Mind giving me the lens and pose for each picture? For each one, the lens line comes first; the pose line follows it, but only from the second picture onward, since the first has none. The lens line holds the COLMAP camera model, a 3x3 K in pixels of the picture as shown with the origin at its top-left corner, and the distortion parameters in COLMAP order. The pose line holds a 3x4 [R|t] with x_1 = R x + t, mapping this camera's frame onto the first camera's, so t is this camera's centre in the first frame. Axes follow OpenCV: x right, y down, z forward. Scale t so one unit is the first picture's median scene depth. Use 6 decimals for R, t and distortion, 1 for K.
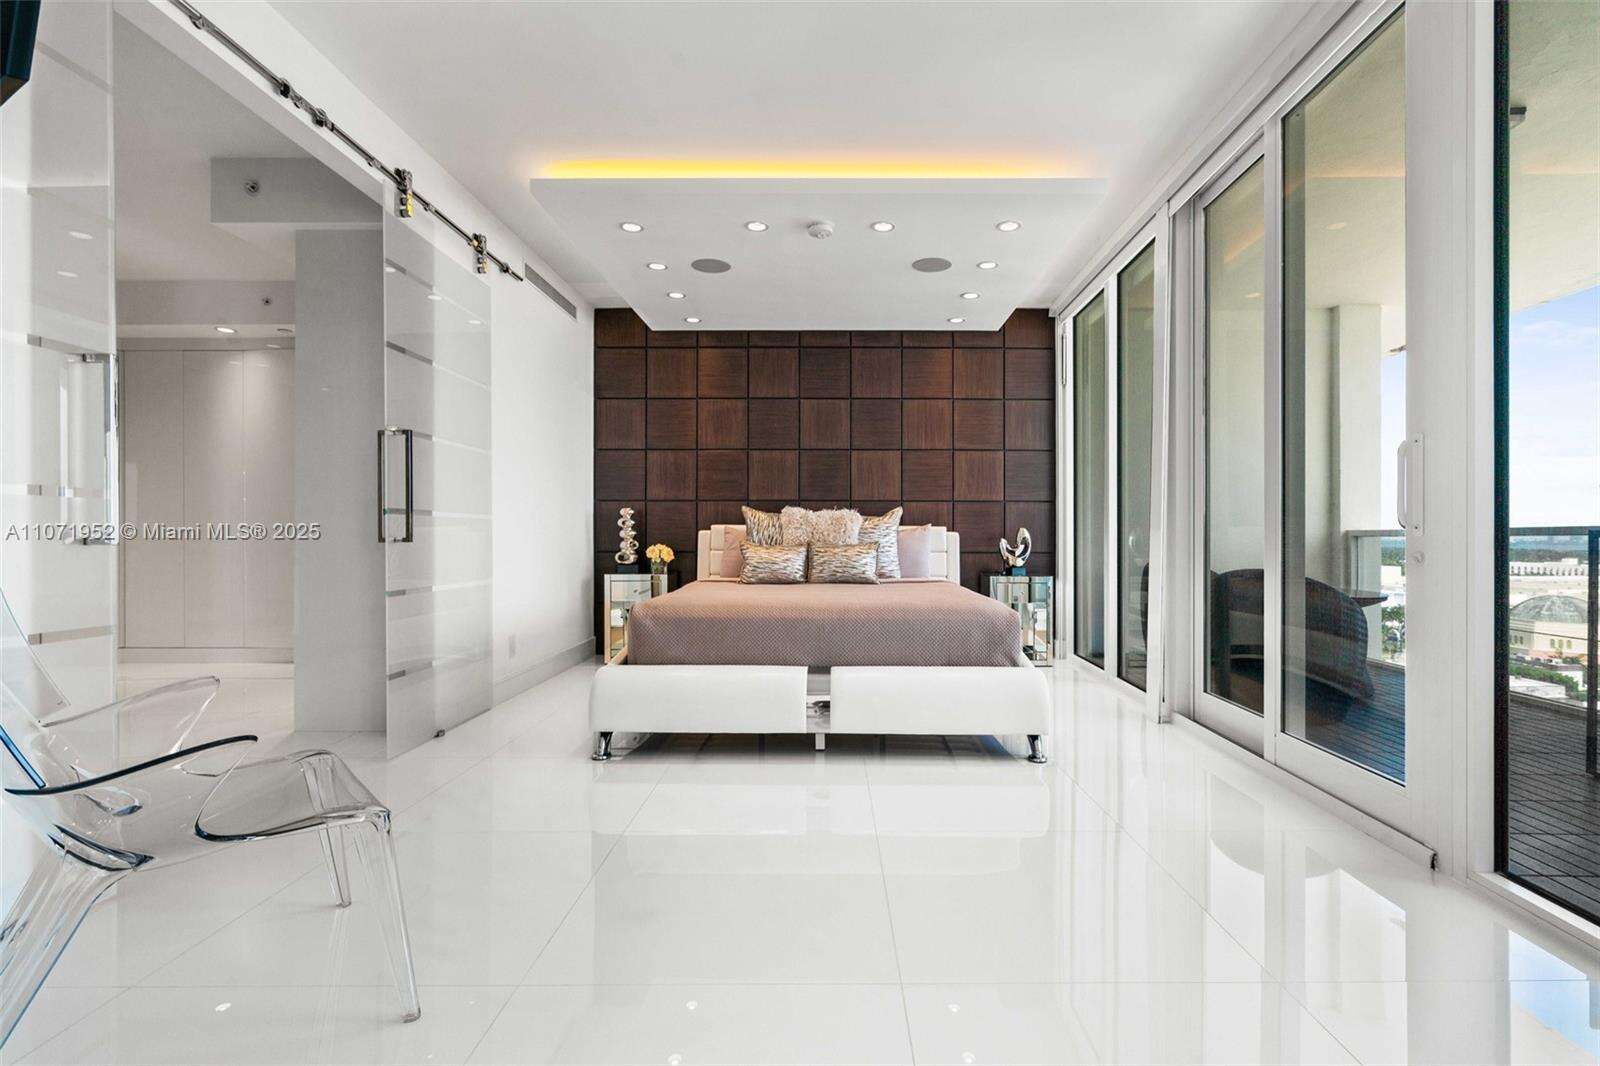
lens RADIAL K [[731.7, 0, 804.3], [0, 731.7, 529.5], [0, 0, 1]] dist [0.001800, 0.000813]
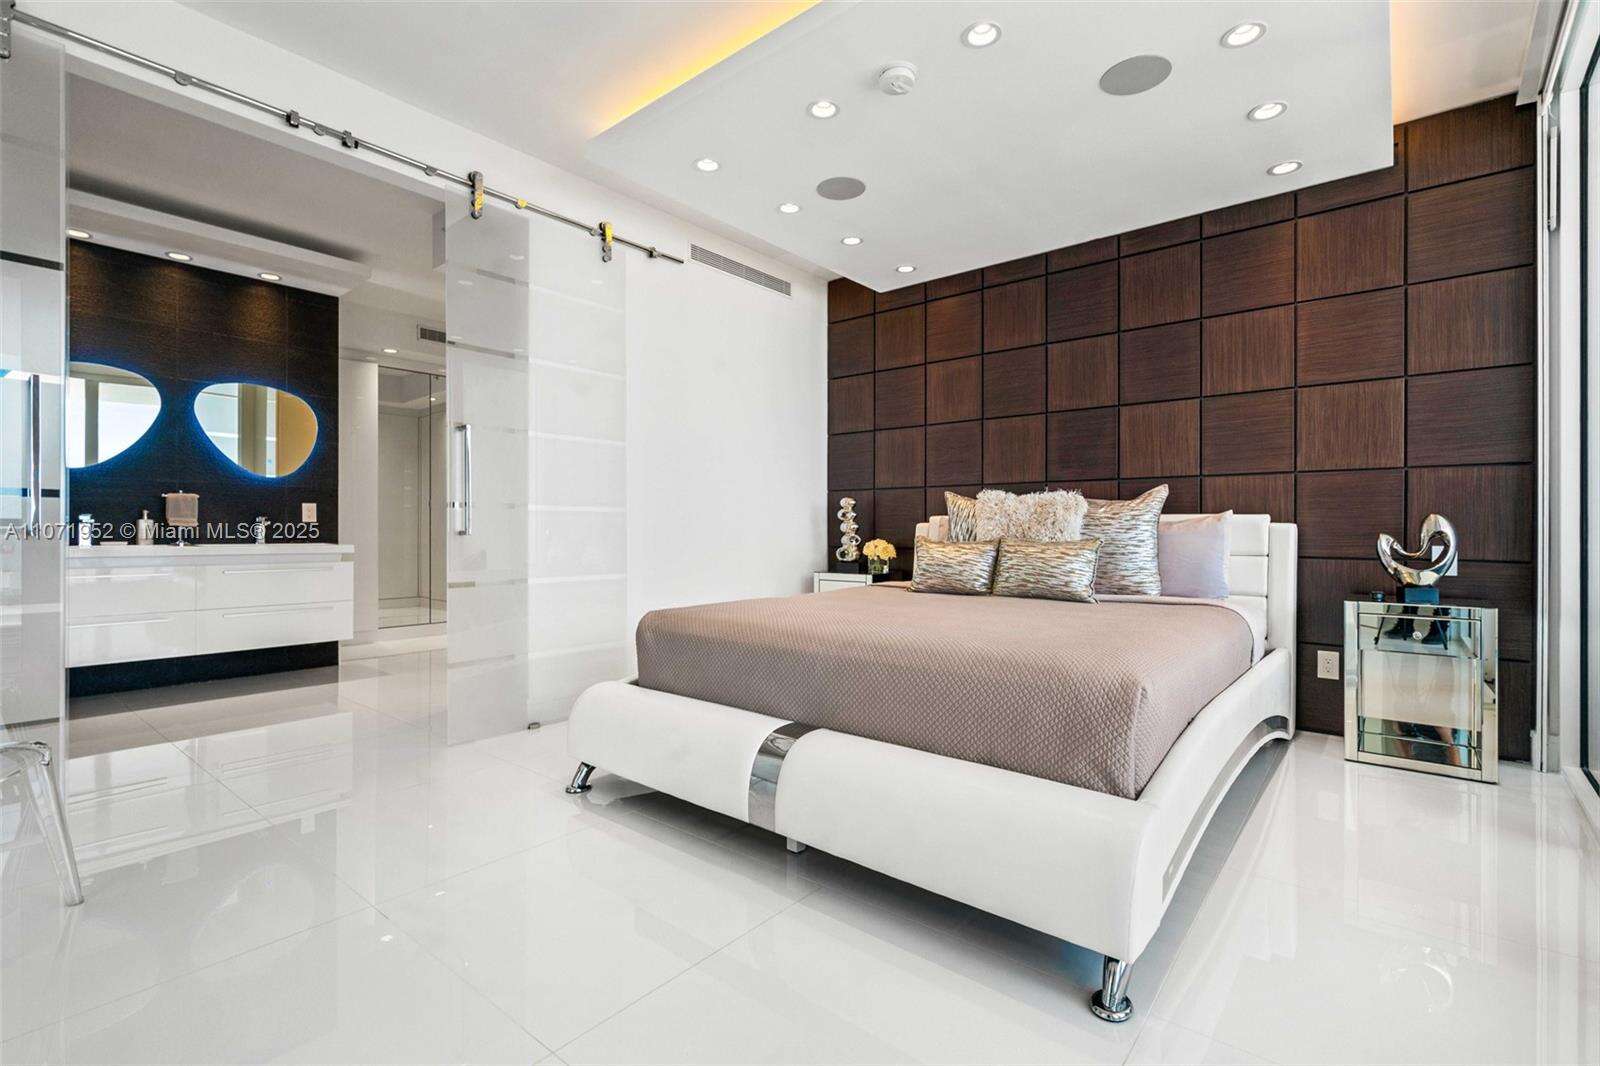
lens RADIAL K [[712.6, 0, 787.5], [0, 712.6, 526.8], [0, 0, 1]] dist [0.000743, 0.000612]
pose [[0.786087, -0.002046, -0.618113, 0.241965], [0.004369, 0.999988, 0.002246, 0.003130], [0.618101, -0.004466, 0.786086, 0.284197]]
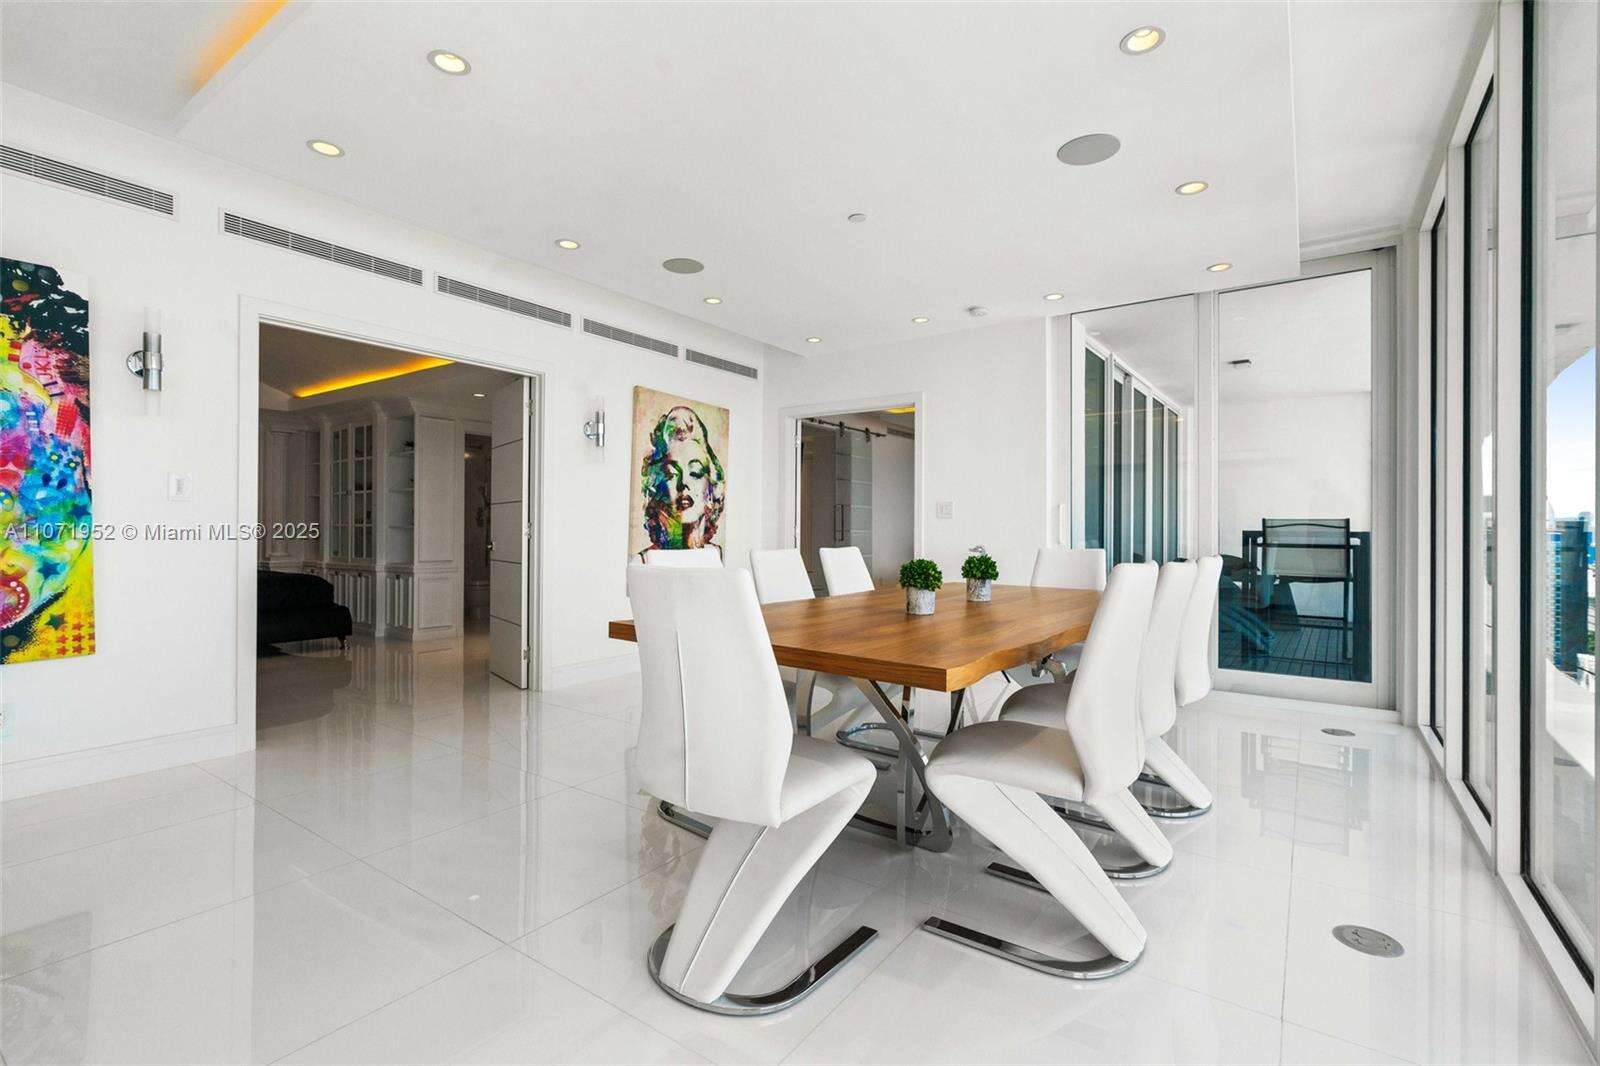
lens RADIAL K [[721.6, 0, 800.0], [0, 721.6, 533.0], [0, 0, 1]] dist [0.003595, 0.001190]
pose [[0.837112, 0.003522, -0.547021, 0.571640], [-0.003953, 0.999992, 0.000390, -0.012444], [0.547018, 0.001836, 0.837119, -0.966338]]
